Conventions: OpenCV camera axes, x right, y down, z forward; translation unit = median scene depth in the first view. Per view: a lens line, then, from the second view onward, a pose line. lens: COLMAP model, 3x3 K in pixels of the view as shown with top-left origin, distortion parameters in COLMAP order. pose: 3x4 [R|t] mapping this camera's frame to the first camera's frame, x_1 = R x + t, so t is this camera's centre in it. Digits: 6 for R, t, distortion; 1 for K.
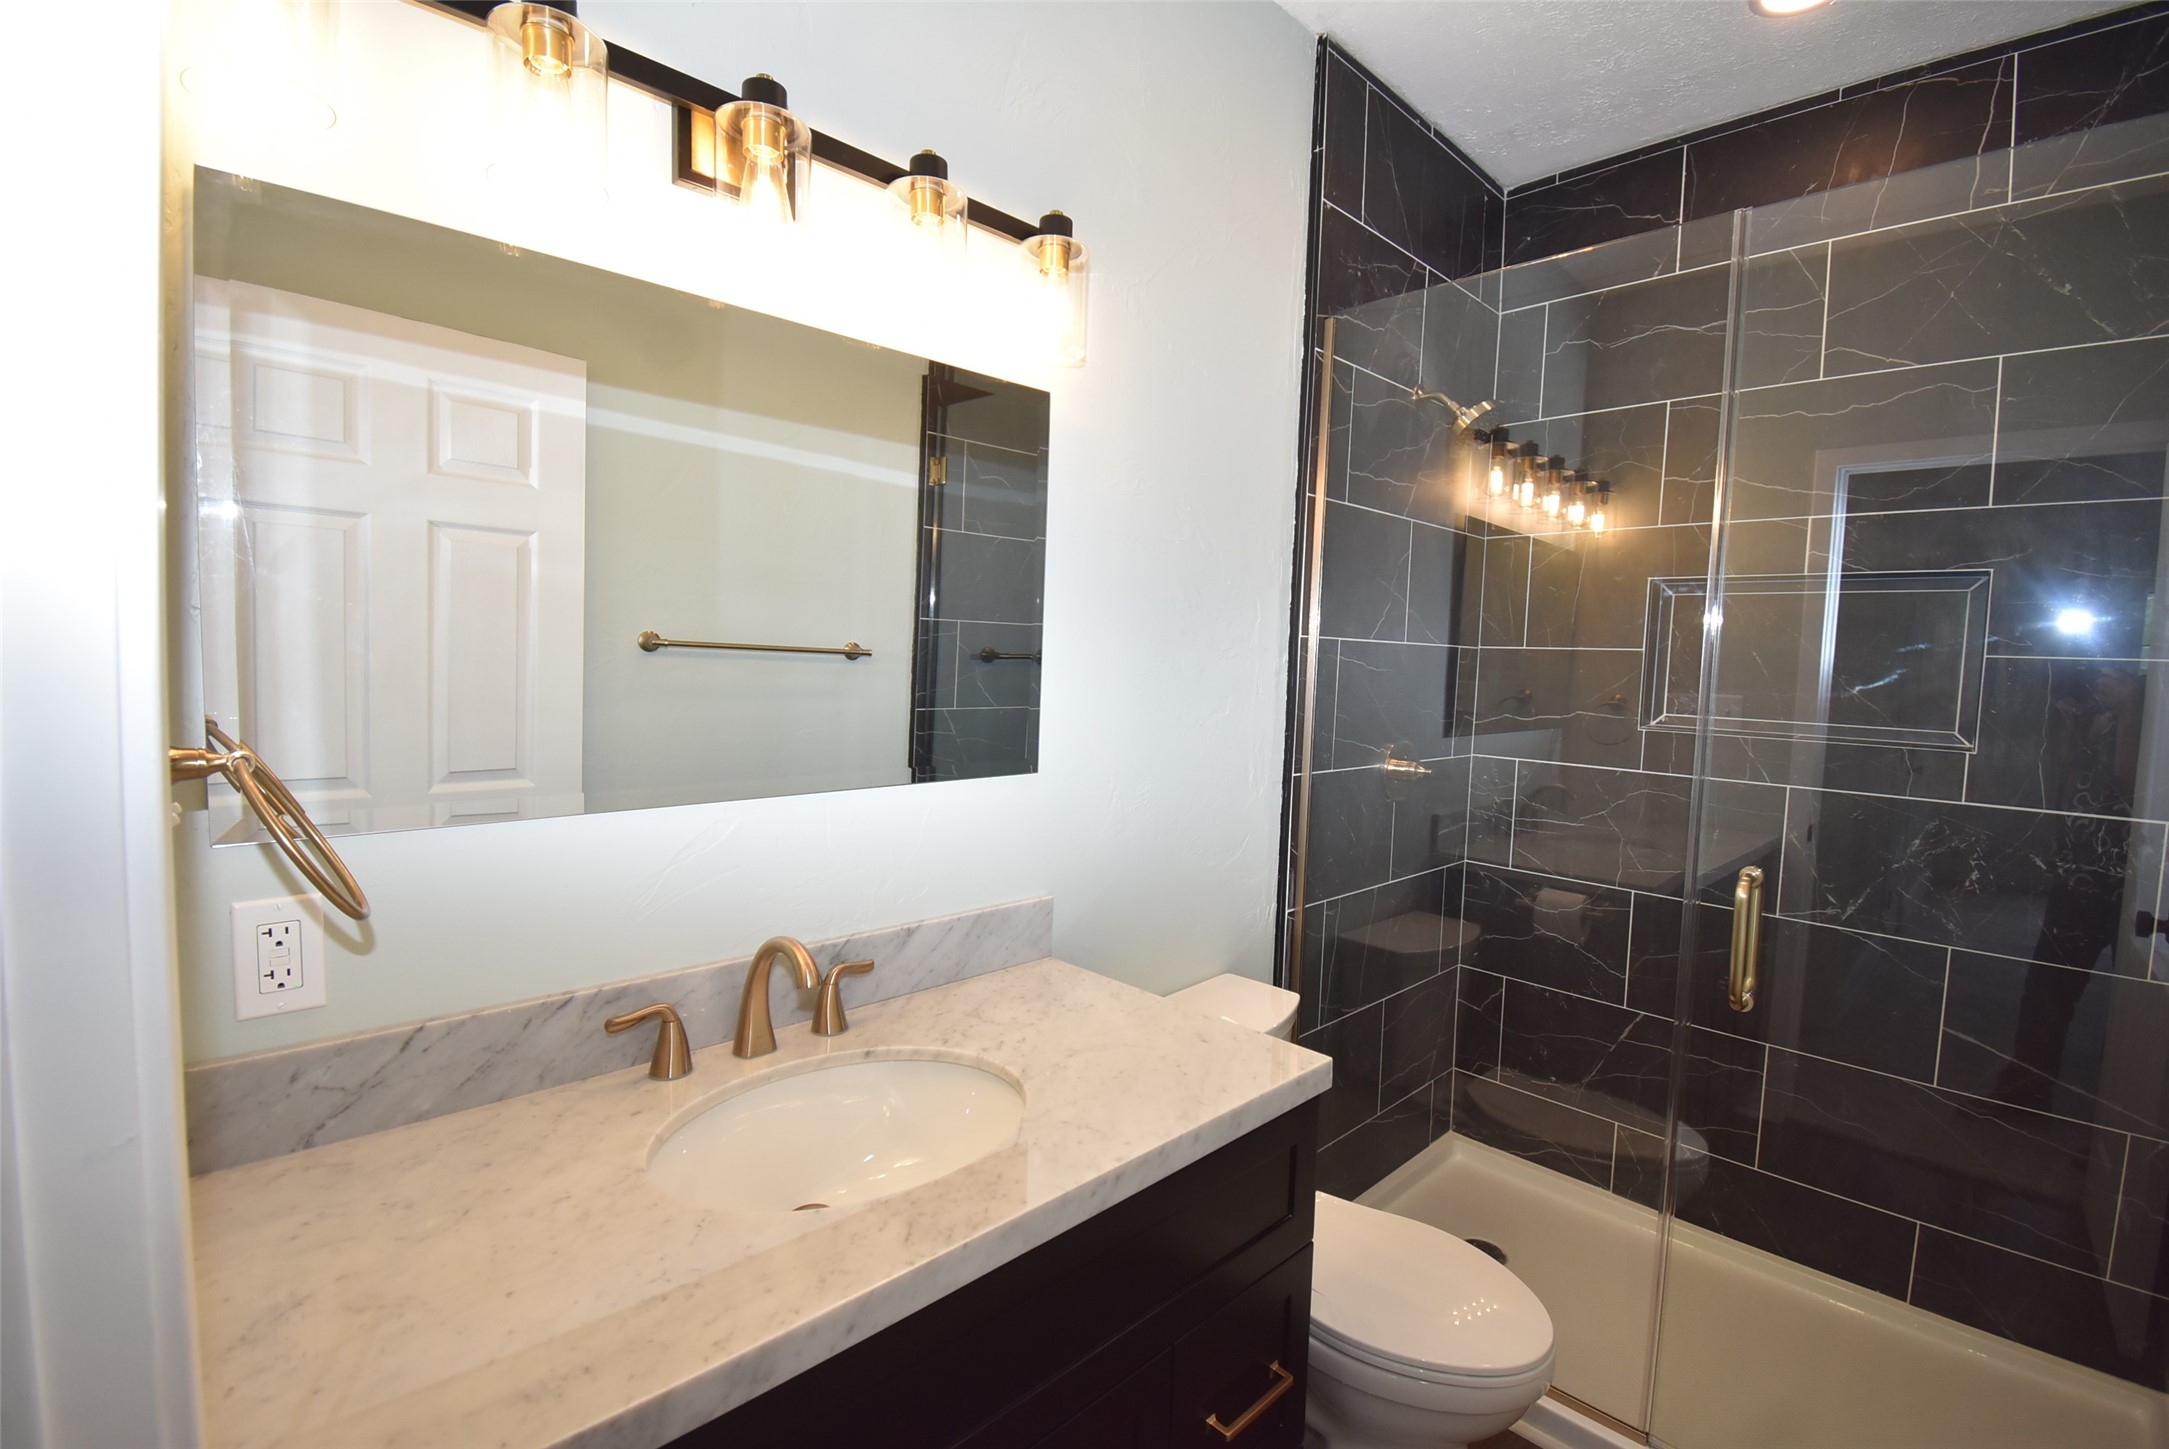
lens RADIAL K [[1007.4, 0, 1083.2], [0, 1007.4, 722.4], [0, 0, 1]] dist [-0.001803, -0.003907]
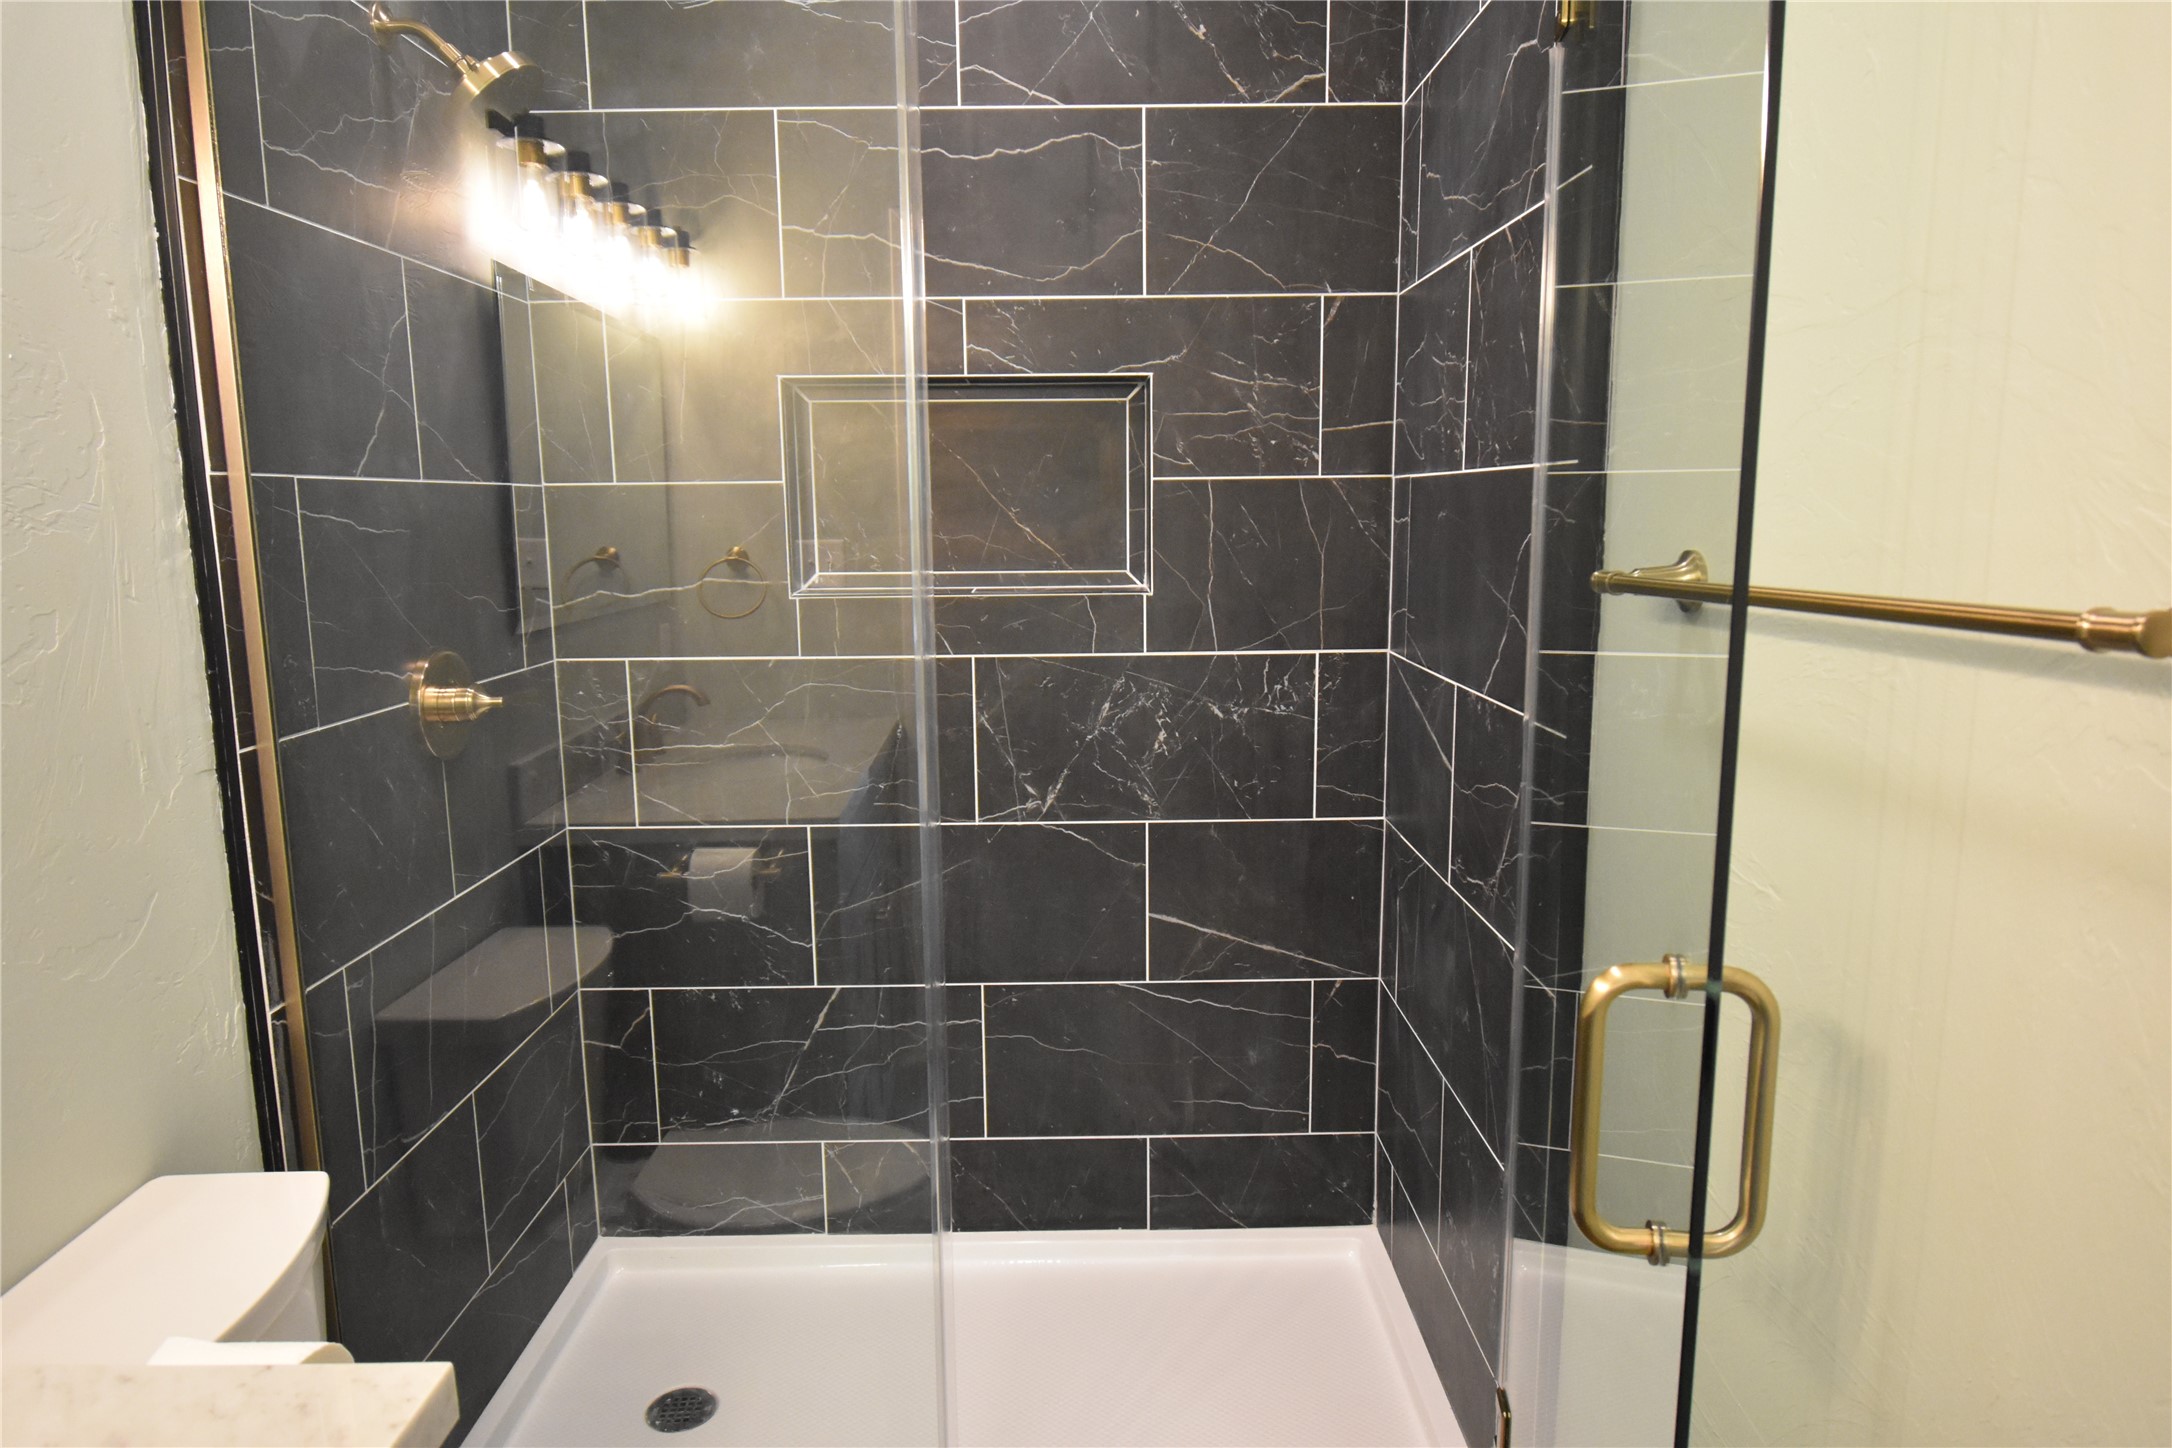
lens RADIAL K [[1348.0, 0, 1093.5], [0, 1348.0, 723.1], [0, 0, 1]] dist [0.017541, -0.020144]
pose [[0.696969, -0.152906, 0.700610, 0.031300], [0.080754, 0.987523, 0.135190, -0.017566], [-0.712540, -0.037646, 0.700621, 0.202740]]
